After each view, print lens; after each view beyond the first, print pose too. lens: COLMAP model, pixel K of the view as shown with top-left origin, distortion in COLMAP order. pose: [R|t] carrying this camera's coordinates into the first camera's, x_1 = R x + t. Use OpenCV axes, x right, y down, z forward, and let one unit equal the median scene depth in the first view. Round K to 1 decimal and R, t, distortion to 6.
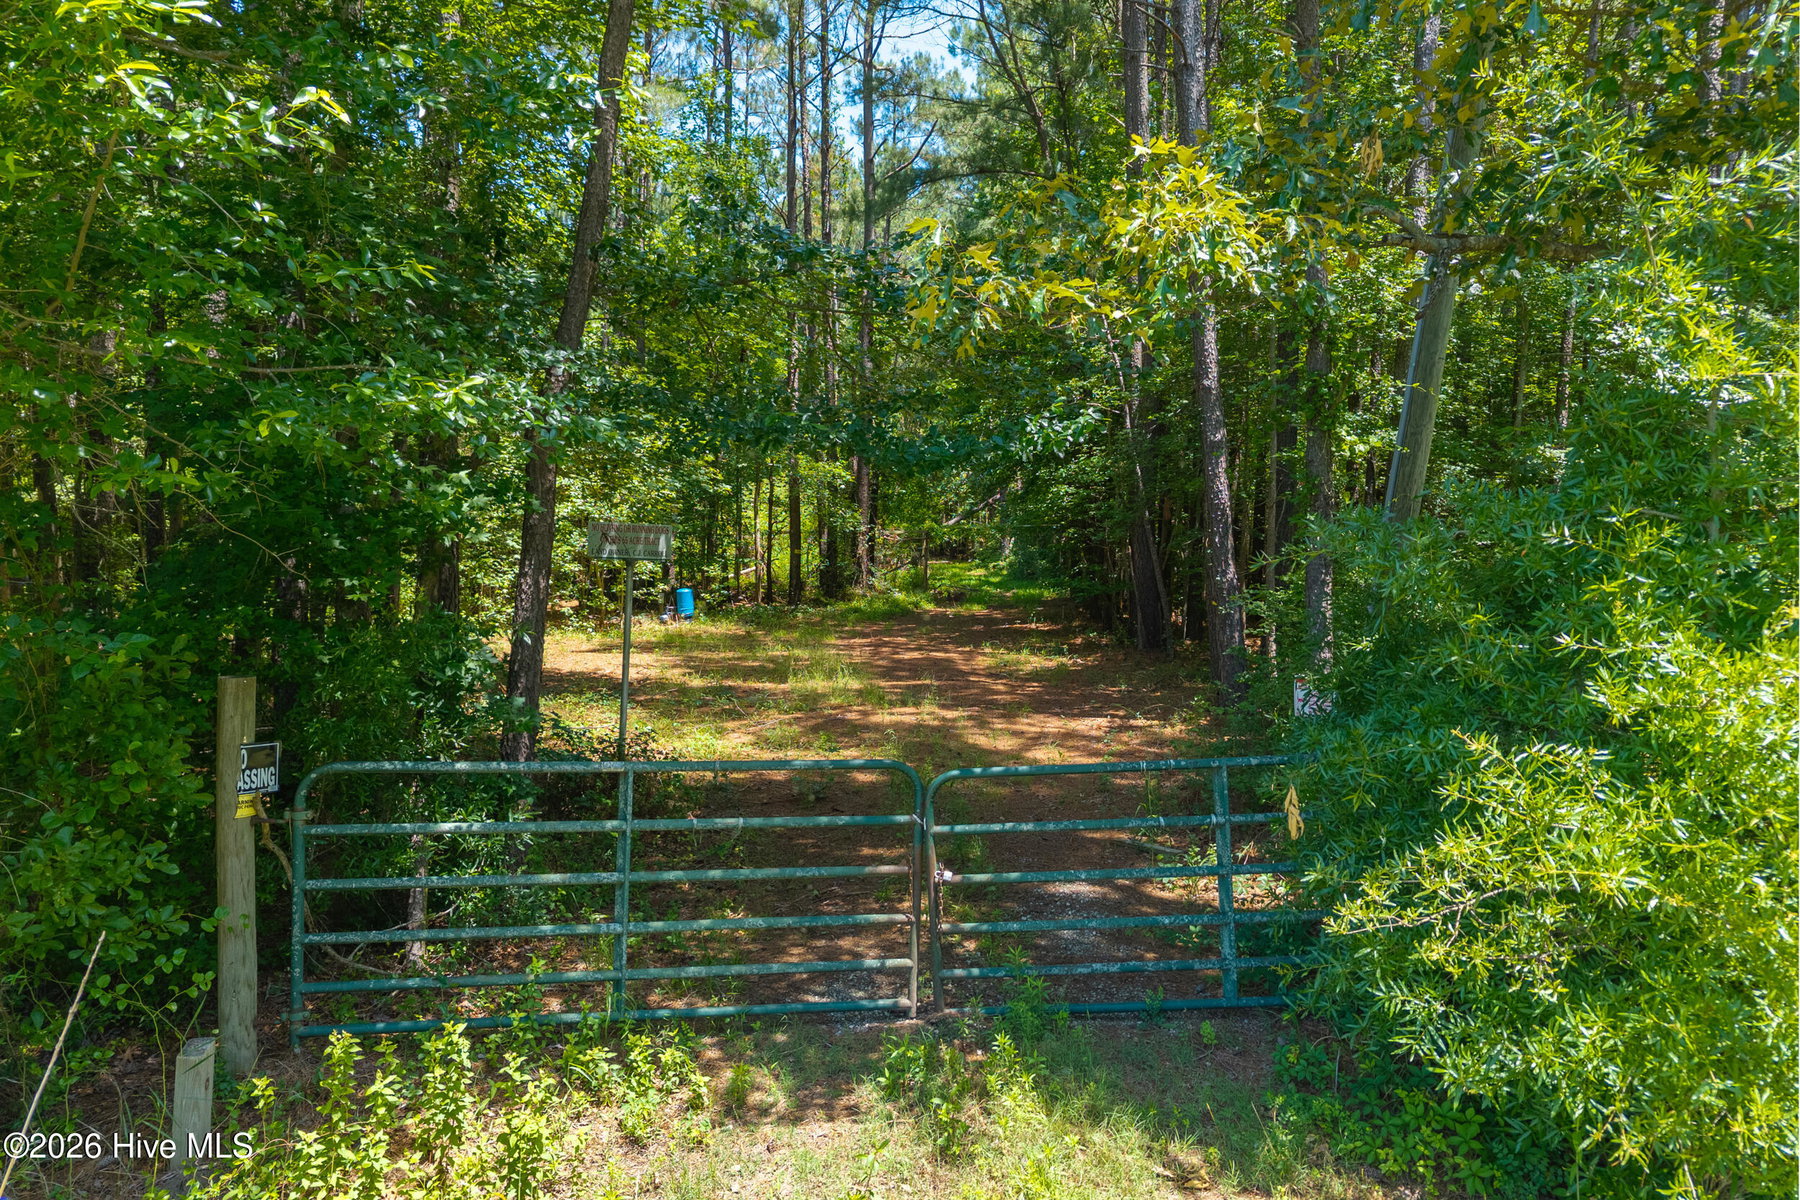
lens RADIAL K [[1253.6, 0, 899.4], [0, 1253.6, 595.1], [0, 0, 1]] dist [-0.001586, -0.000194]
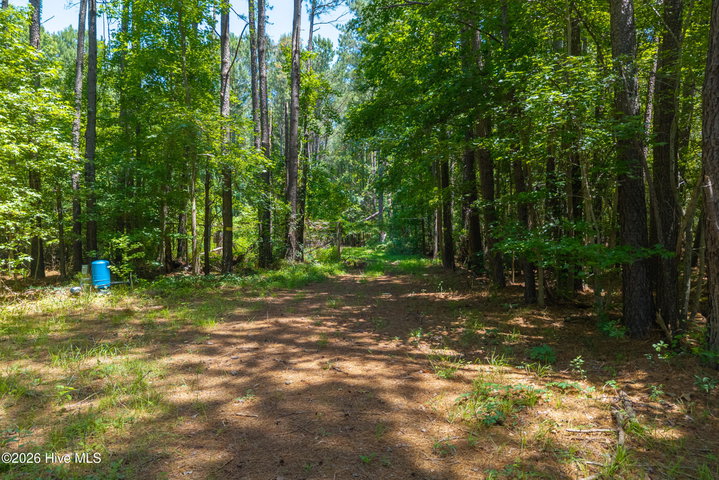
lens RADIAL K [[500.7, 0, 359.3], [0, 500.7, 240.1], [0, 0, 1]] dist [-0.001586, -0.000194]
pose [[0.998353, -0.001339, 0.057357, 0.011875], [0.003996, 0.998923, -0.046231, -0.001490], [-0.057233, 0.046384, 0.997283, 0.441712]]
